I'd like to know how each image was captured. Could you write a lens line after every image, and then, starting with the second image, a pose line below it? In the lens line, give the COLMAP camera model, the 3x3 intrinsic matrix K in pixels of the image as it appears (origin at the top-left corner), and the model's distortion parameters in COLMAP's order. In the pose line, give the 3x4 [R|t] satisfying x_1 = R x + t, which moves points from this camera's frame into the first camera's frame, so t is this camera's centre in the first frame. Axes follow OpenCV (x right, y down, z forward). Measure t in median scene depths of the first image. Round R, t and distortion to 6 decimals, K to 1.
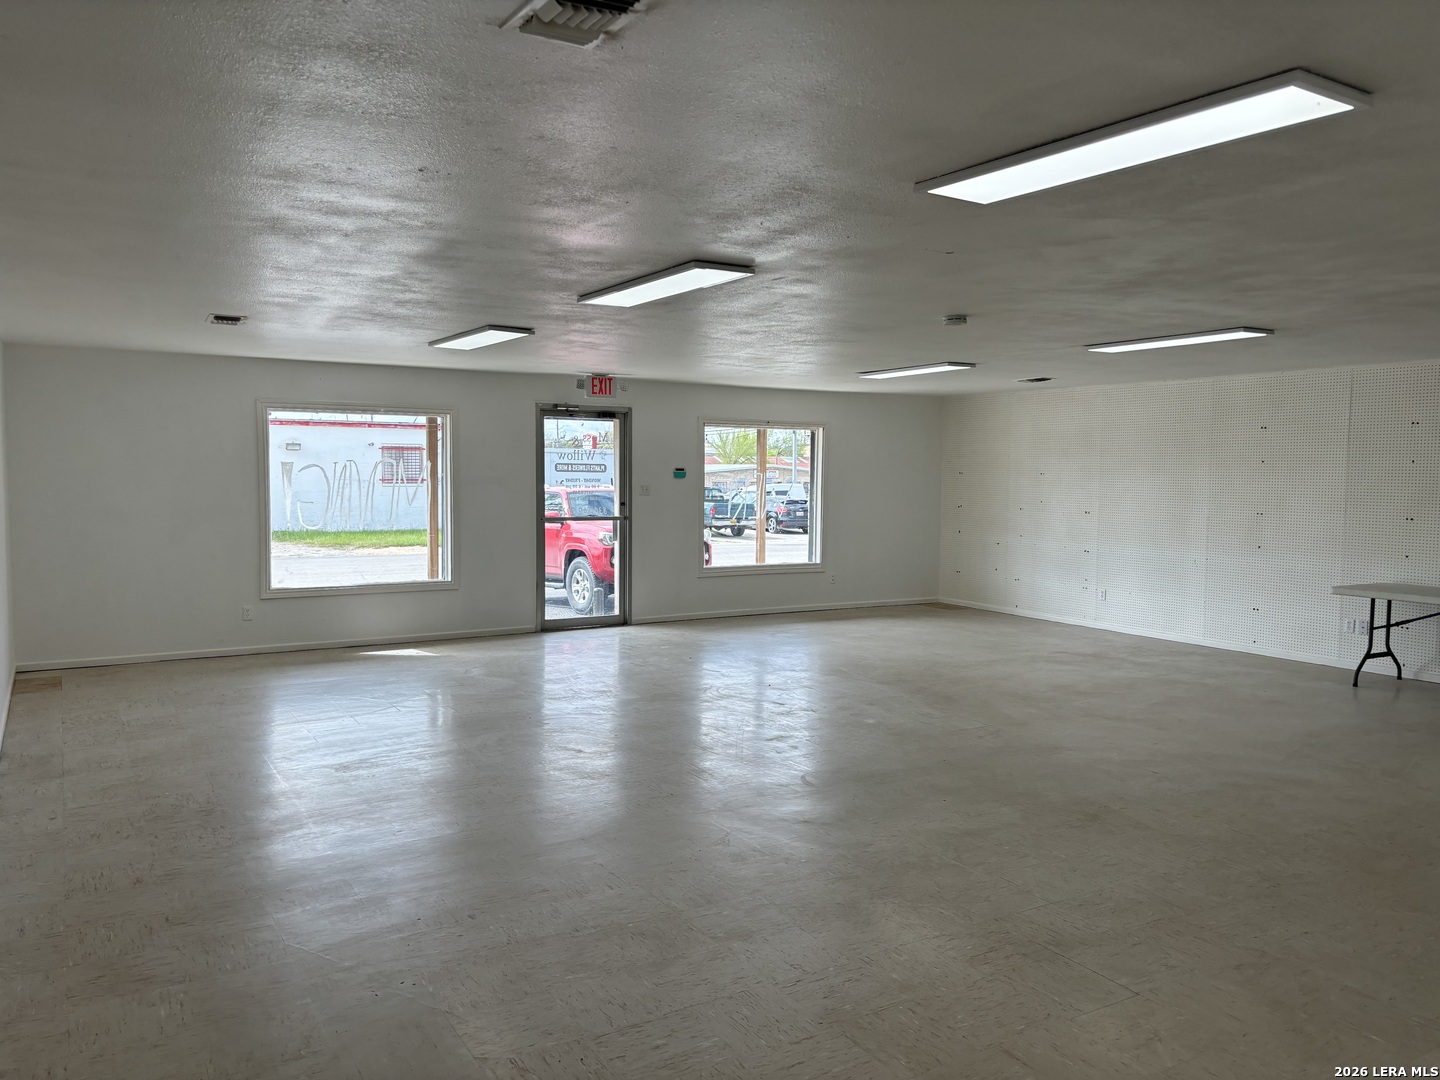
lens RADIAL K [[1101.2, 0, 726.8], [0, 1101.2, 547.9], [0, 0, 1]] dist [0.082319, -0.082031]
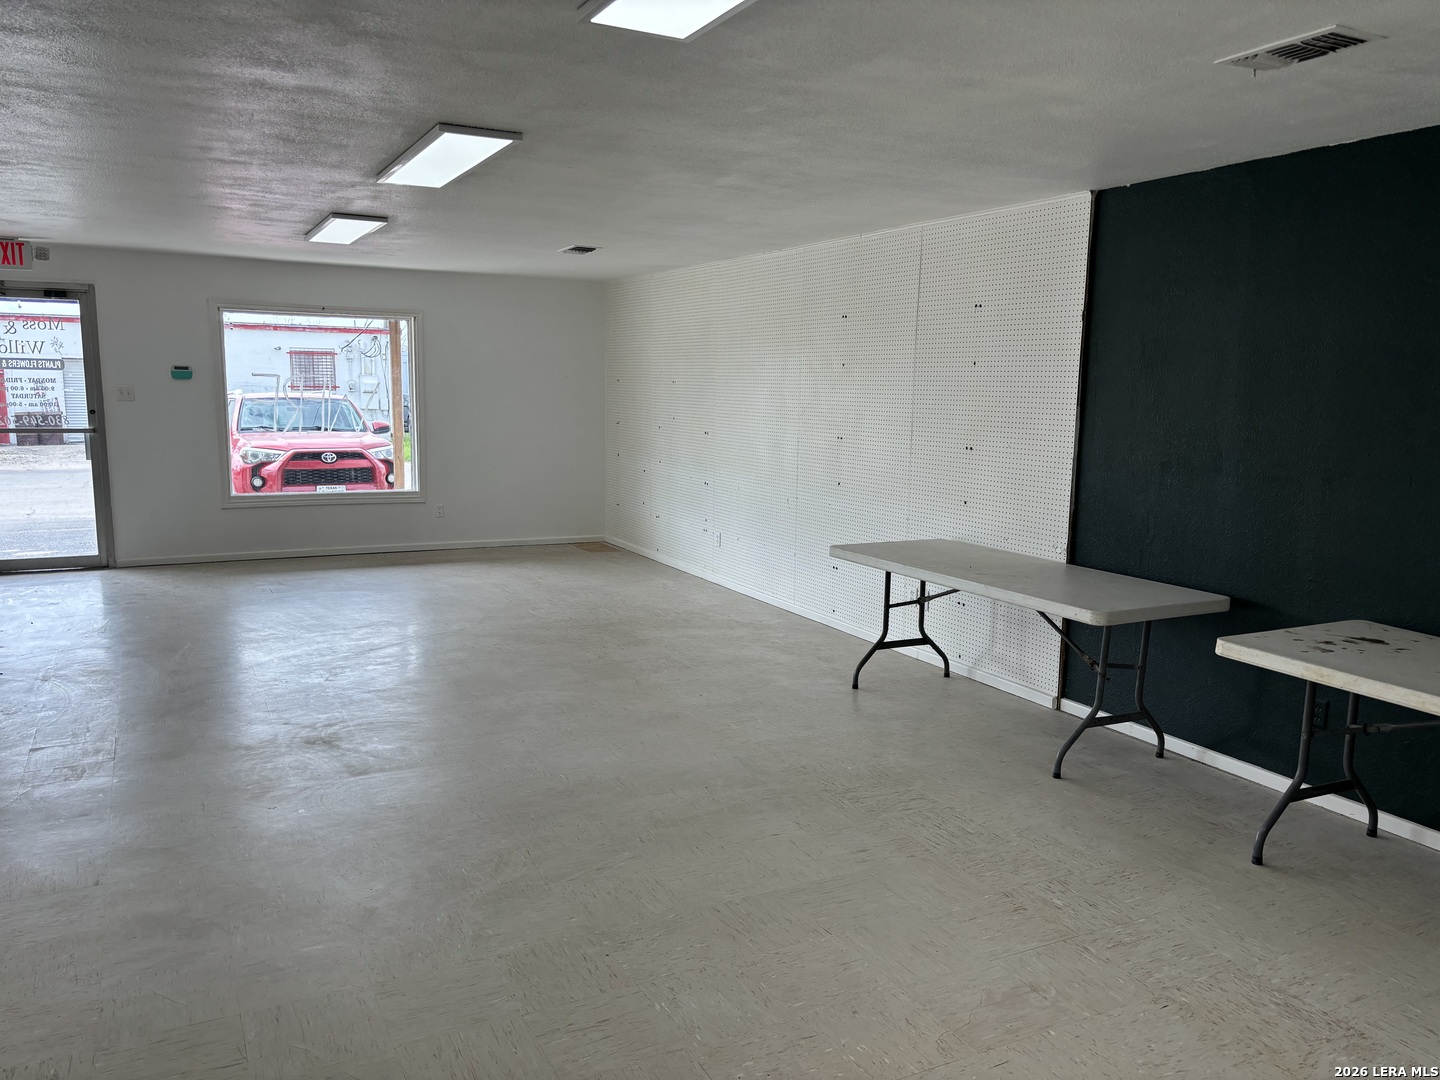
lens RADIAL K [[1101.2, 0, 726.8], [0, 1101.2, 547.9], [0, 0, 1]] dist [0.082319, -0.082031]
pose [[0.997341, 0.018667, -0.070447, 0.401776], [-0.013127, 0.996843, 0.078311, -0.012337], [0.071686, -0.077178, 0.994437, 0.243578]]
